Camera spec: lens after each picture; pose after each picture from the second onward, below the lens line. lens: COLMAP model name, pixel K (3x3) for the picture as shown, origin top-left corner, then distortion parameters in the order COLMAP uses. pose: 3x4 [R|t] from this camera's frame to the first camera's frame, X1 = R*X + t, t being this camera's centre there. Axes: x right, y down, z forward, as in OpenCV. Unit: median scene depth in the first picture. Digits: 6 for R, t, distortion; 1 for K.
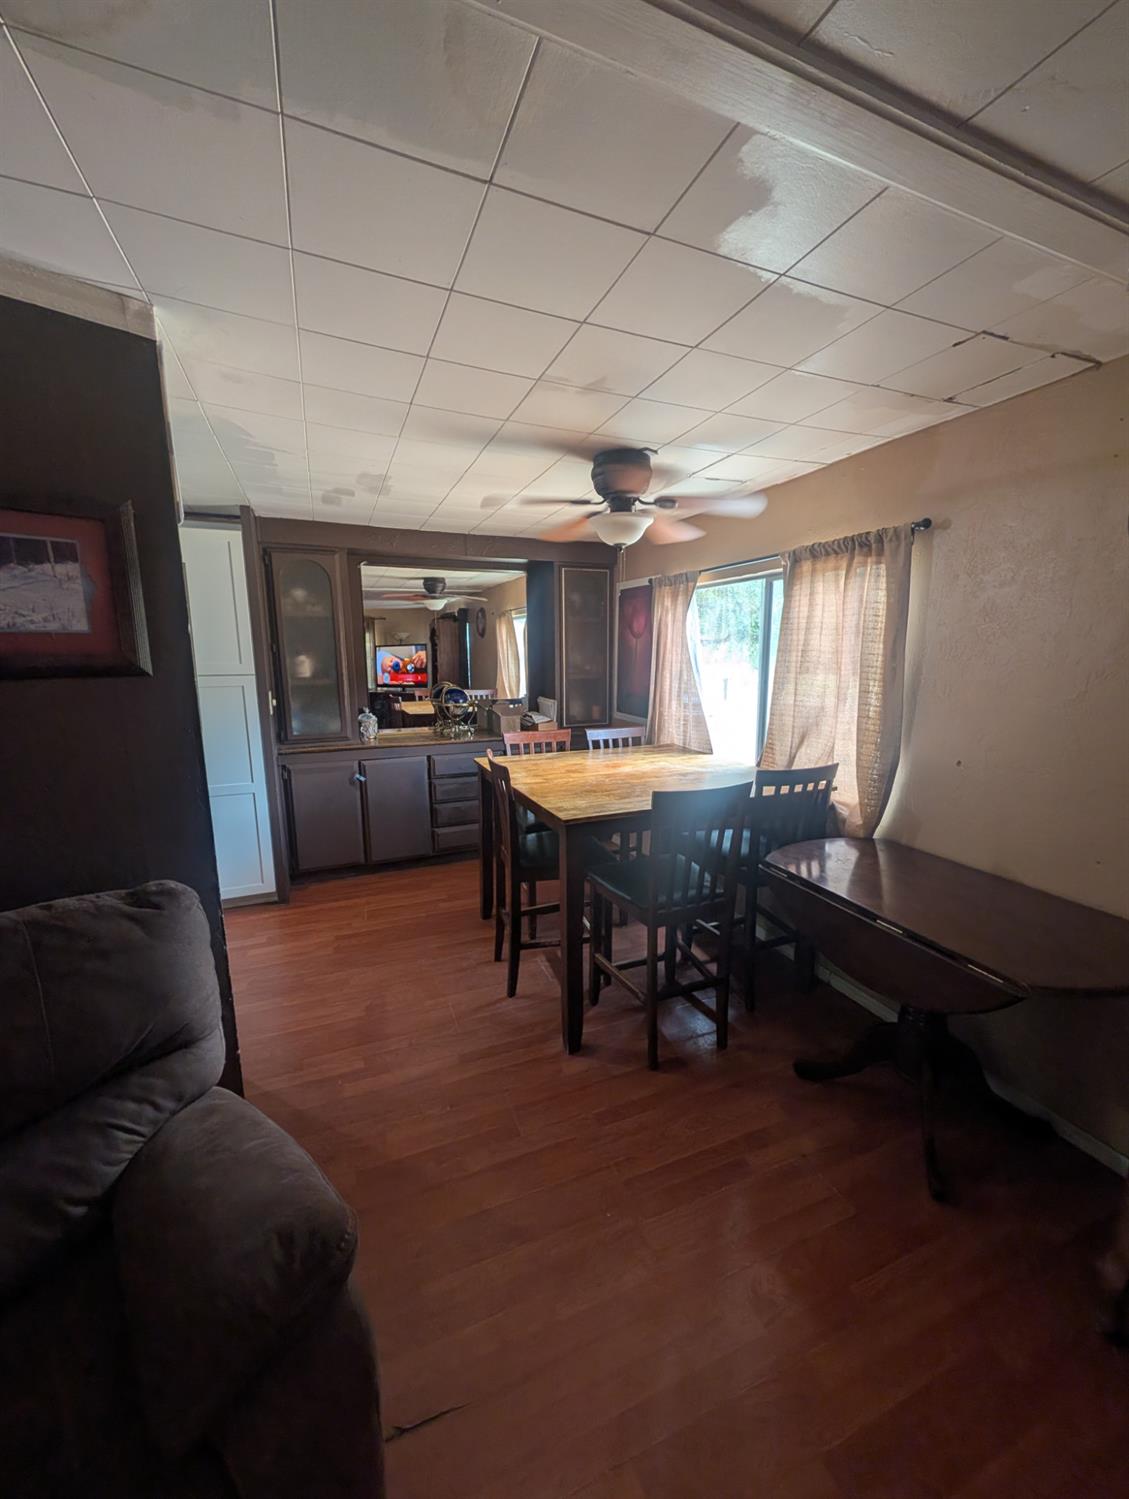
lens RADIAL K [[585.6, 0, 564.5], [0, 585.6, 749.5], [0, 0, 1]] dist [0.000632, 0.000065]
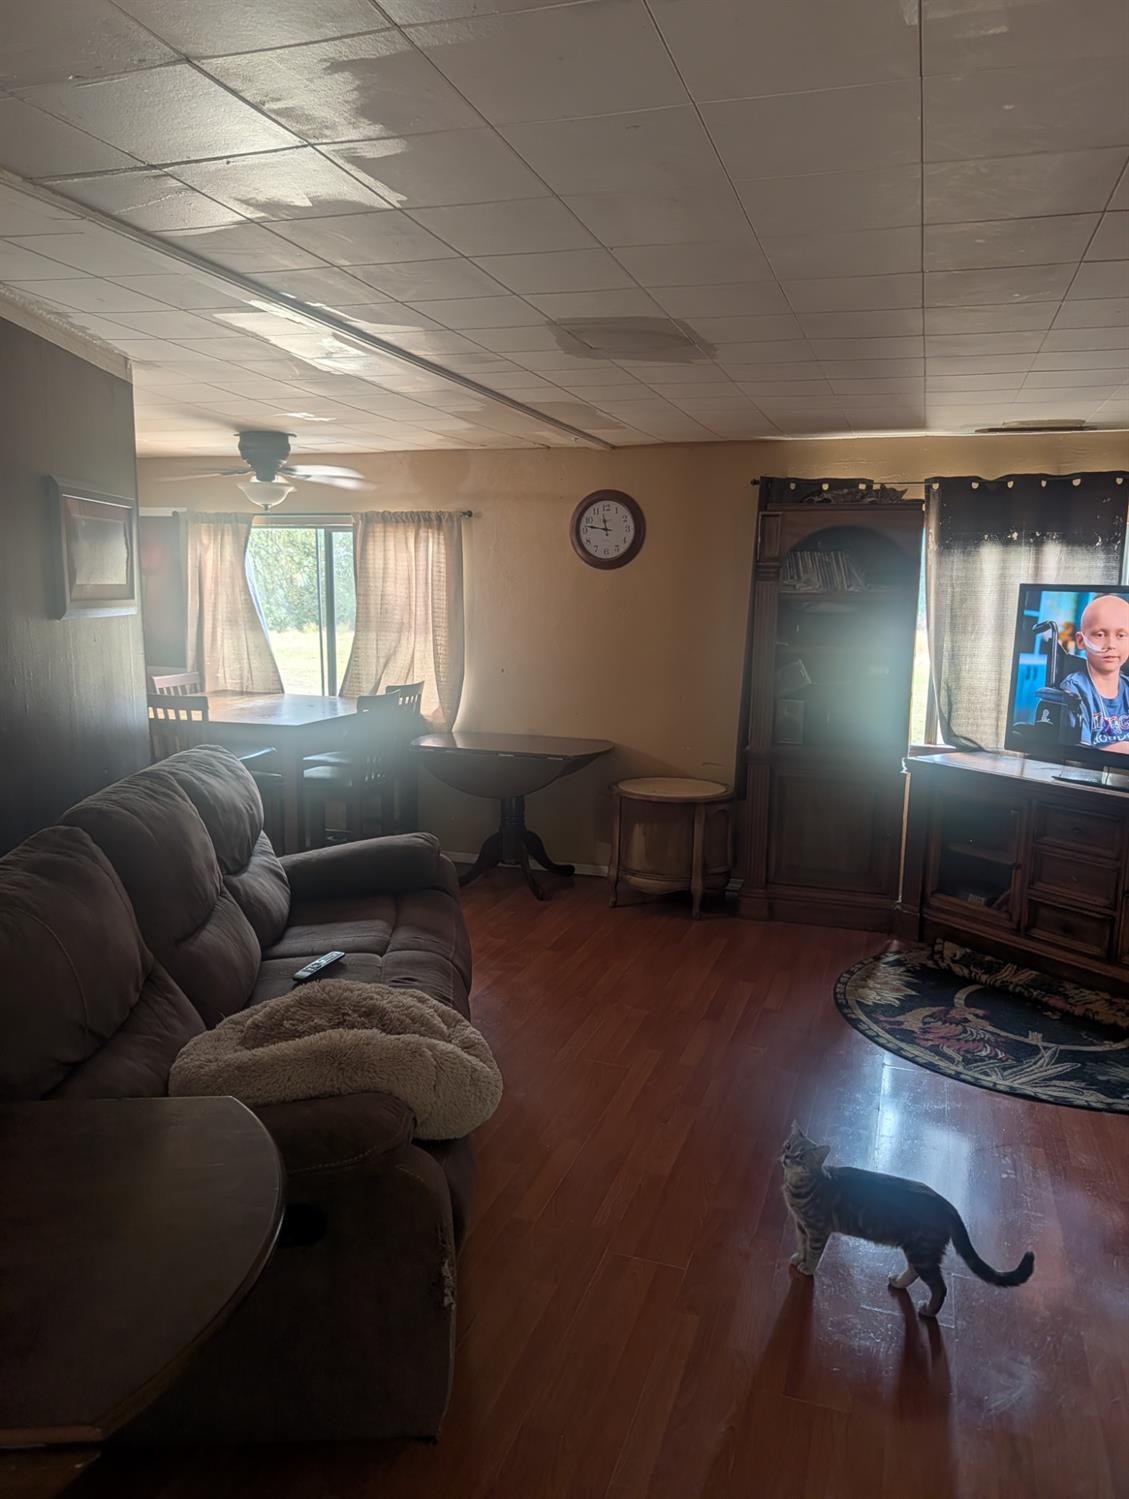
lens RADIAL K [[1046.9, 0, 564.5], [0, 1046.9, 749.5], [0, 0, 1]] dist [0.002475, 0.000252]
pose [[0.663515, -0.110828, 0.739909, -1.040521], [0.105411, 0.992950, 0.054202, 0.078527], [-0.740700, 0.042031, 0.670520, -0.781462]]
